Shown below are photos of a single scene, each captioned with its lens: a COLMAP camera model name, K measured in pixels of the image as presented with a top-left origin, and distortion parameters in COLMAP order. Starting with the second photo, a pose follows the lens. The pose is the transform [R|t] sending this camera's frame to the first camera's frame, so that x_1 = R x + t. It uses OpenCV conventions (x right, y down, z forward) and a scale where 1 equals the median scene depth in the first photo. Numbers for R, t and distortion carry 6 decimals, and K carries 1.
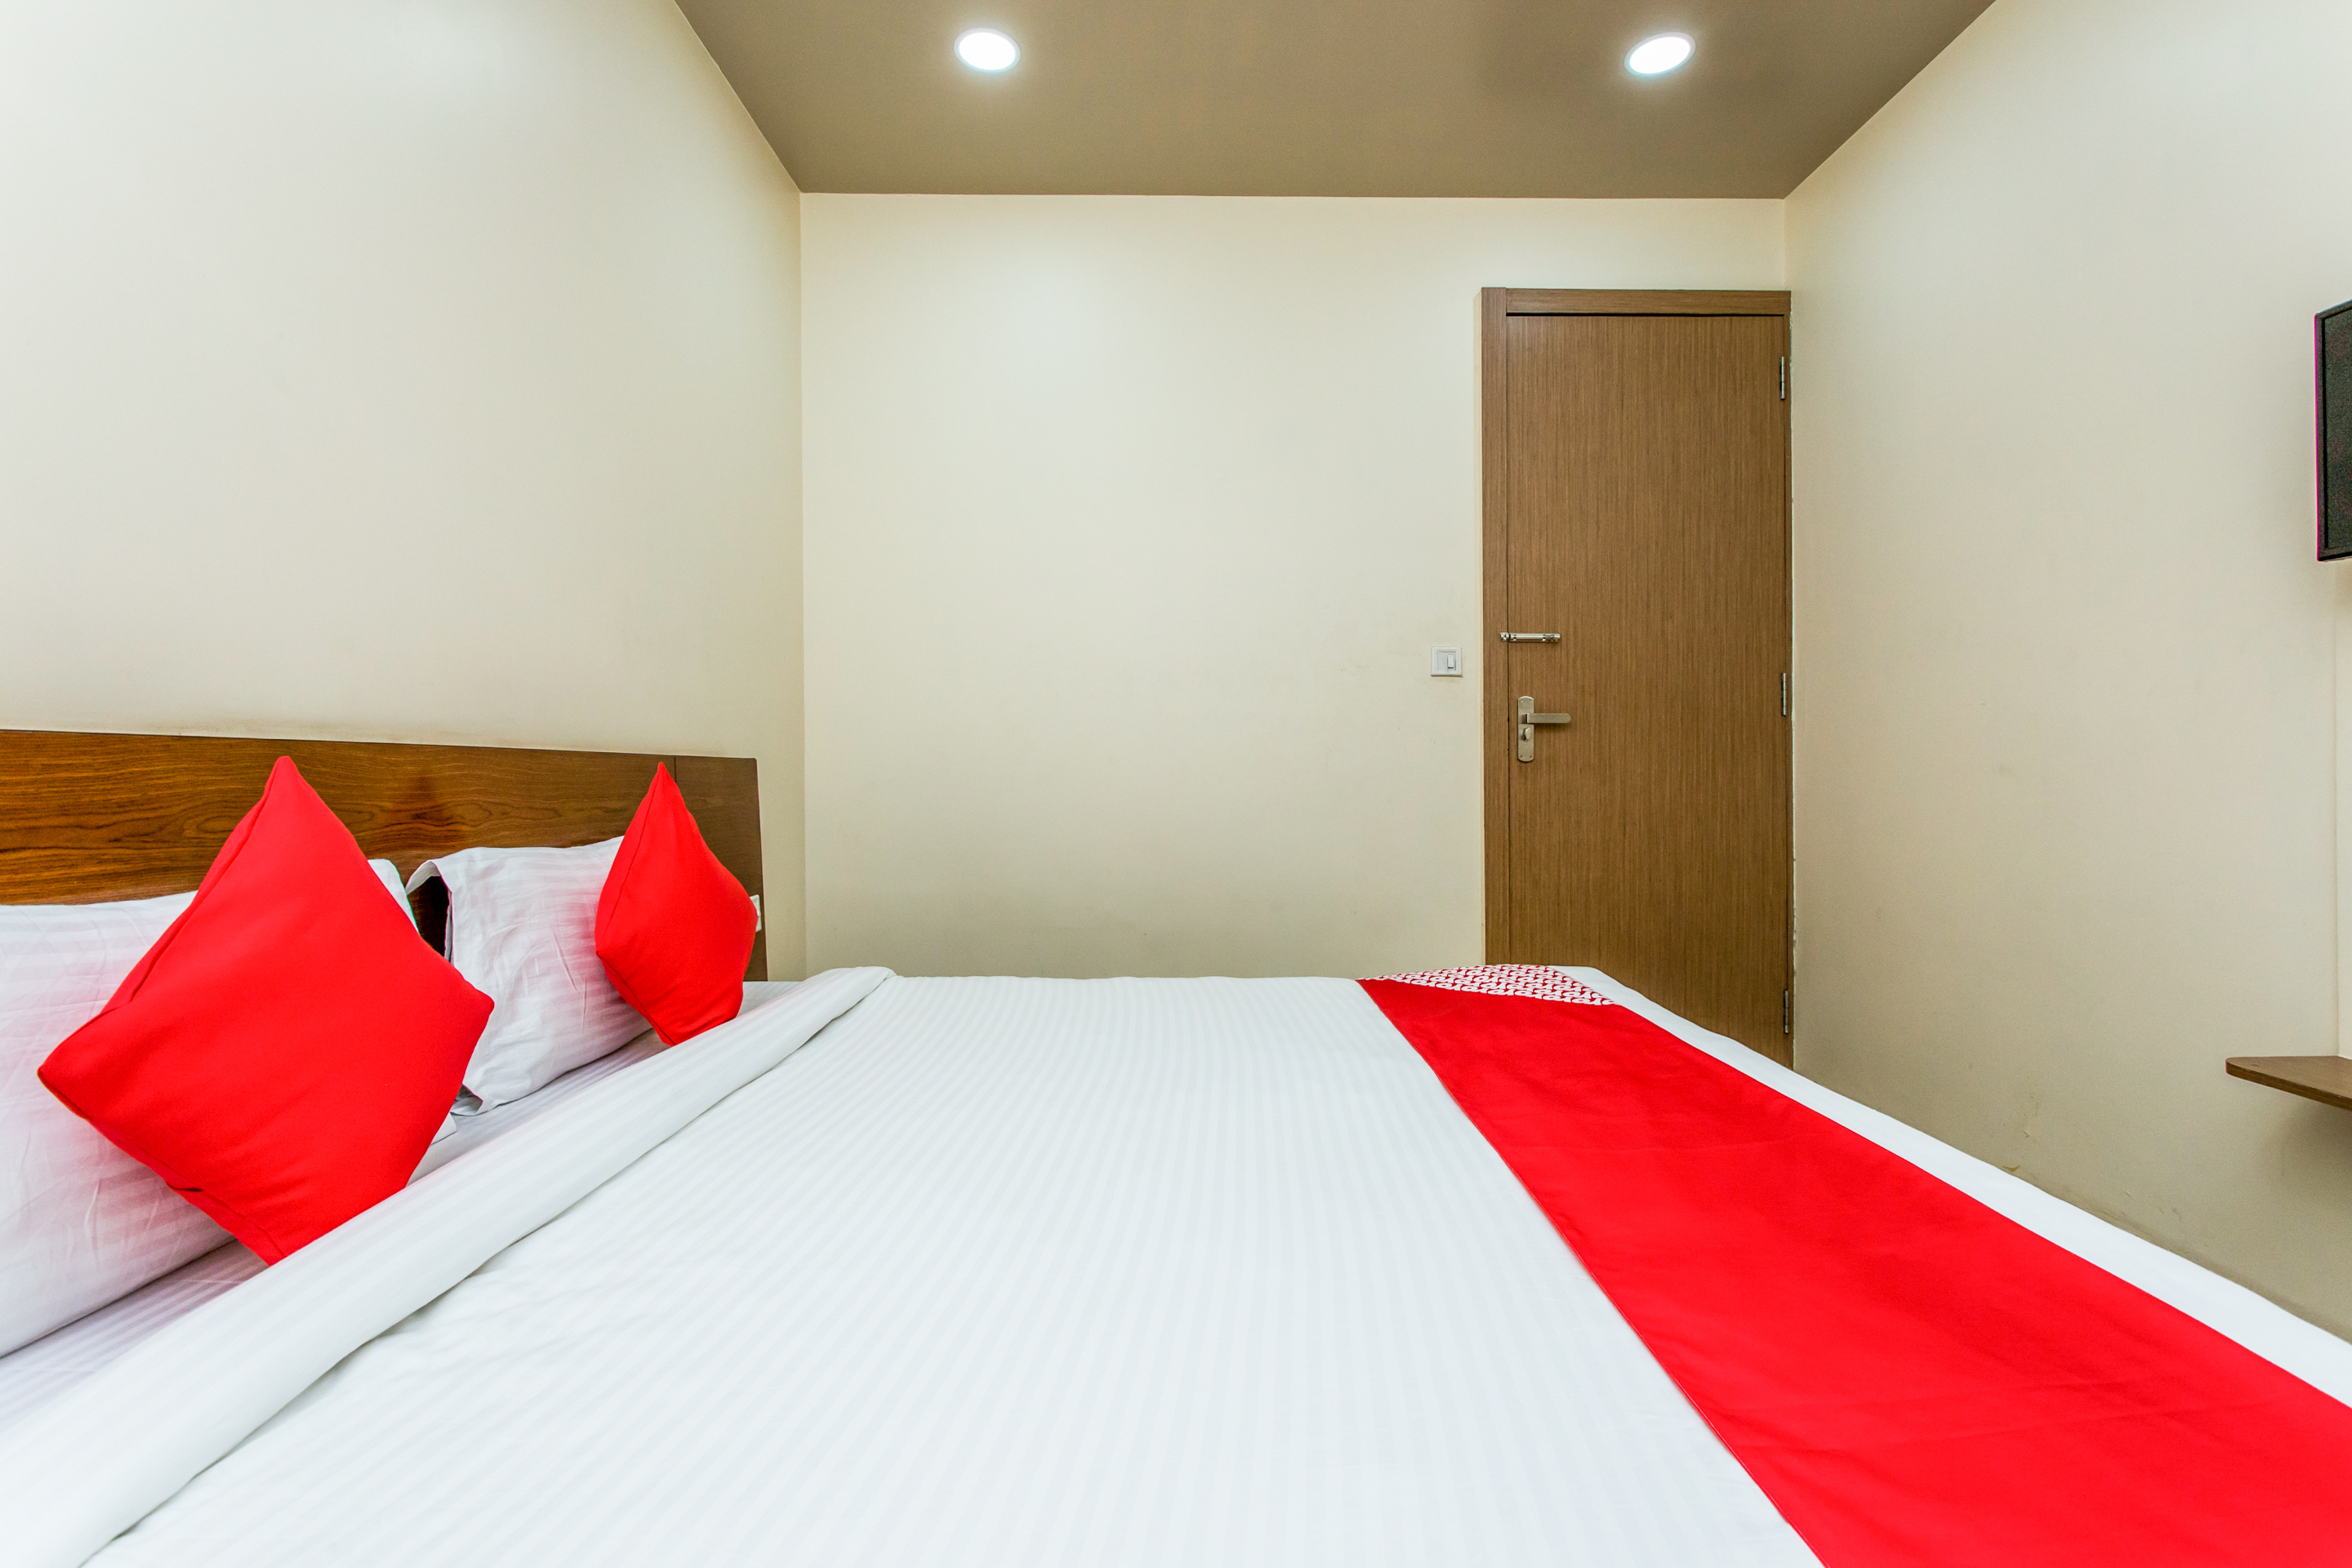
lens RADIAL K [[1061.6, 0, 1184.5], [0, 1061.6, 776.2], [0, 0, 1]] dist [0.002666, 0.000204]
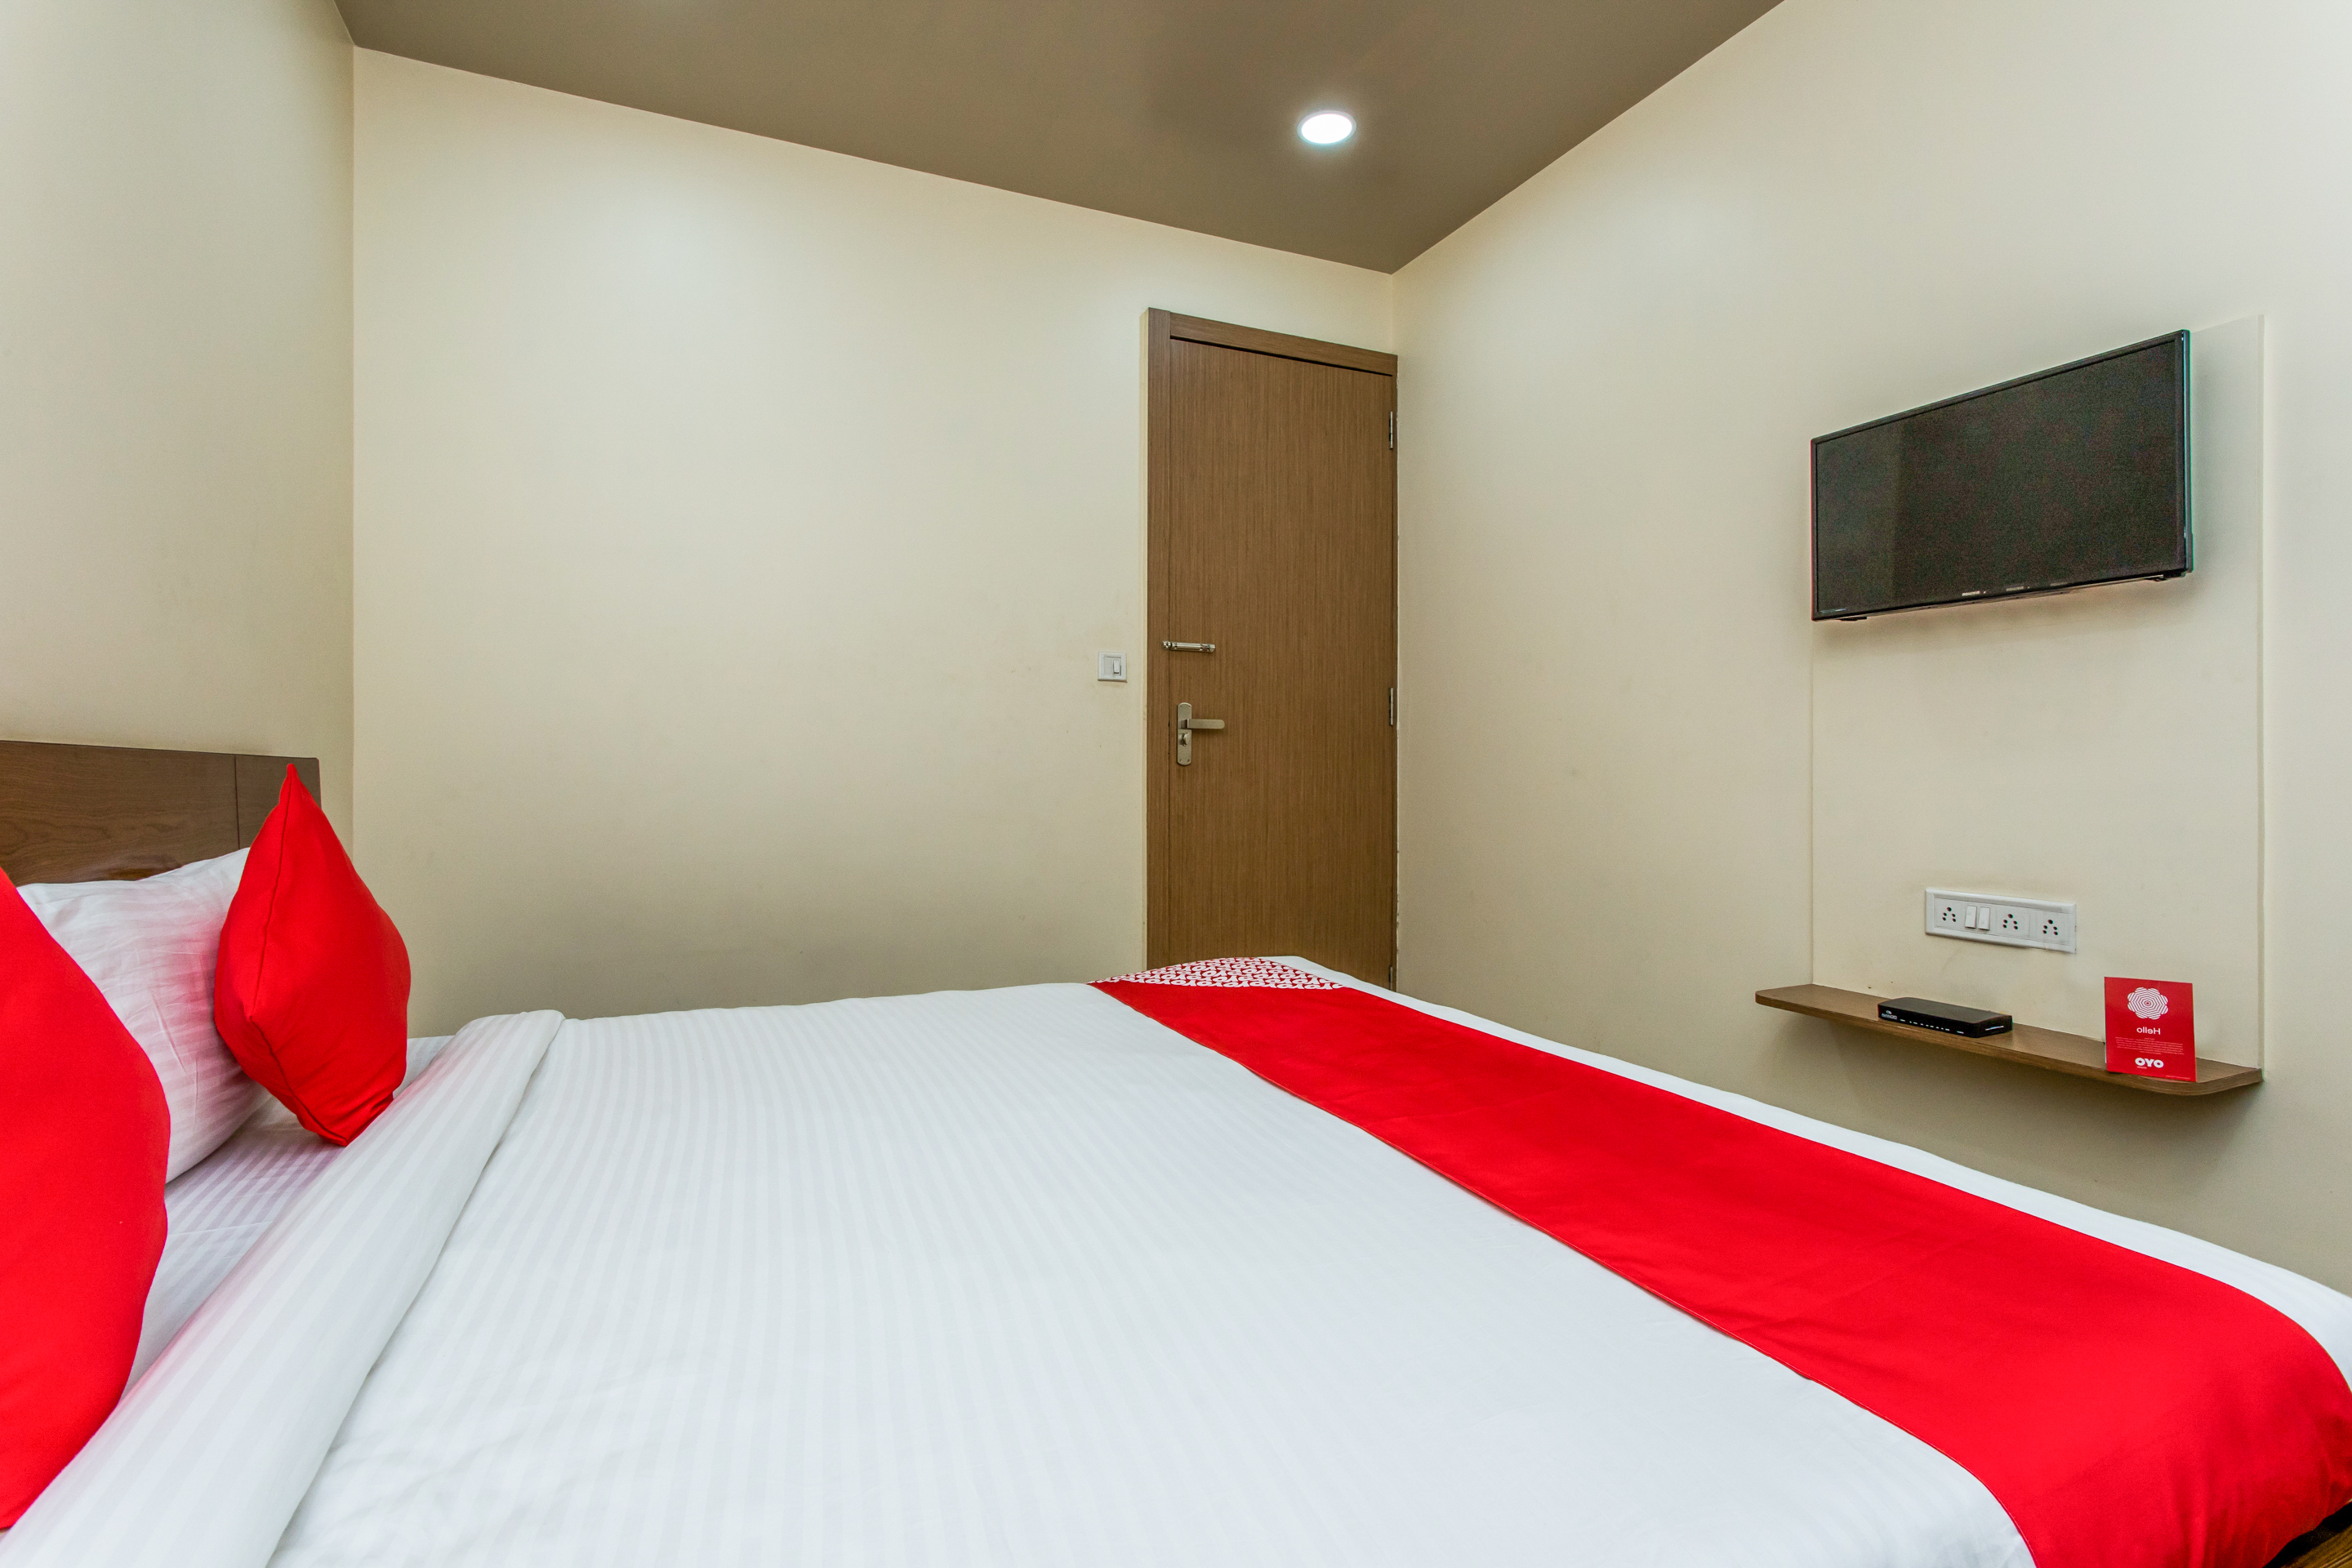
lens RADIAL K [[1083.6, 0, 1168.4], [0, 1083.6, 772.8], [0, 0, 1]] dist [-0.002263, 0.000202]
pose [[0.923261, 0.000314, 0.384173, -0.105481], [0.001714, 0.999986, -0.004938, -0.000975], [-0.384169, 0.005218, 0.923248, 0.019072]]
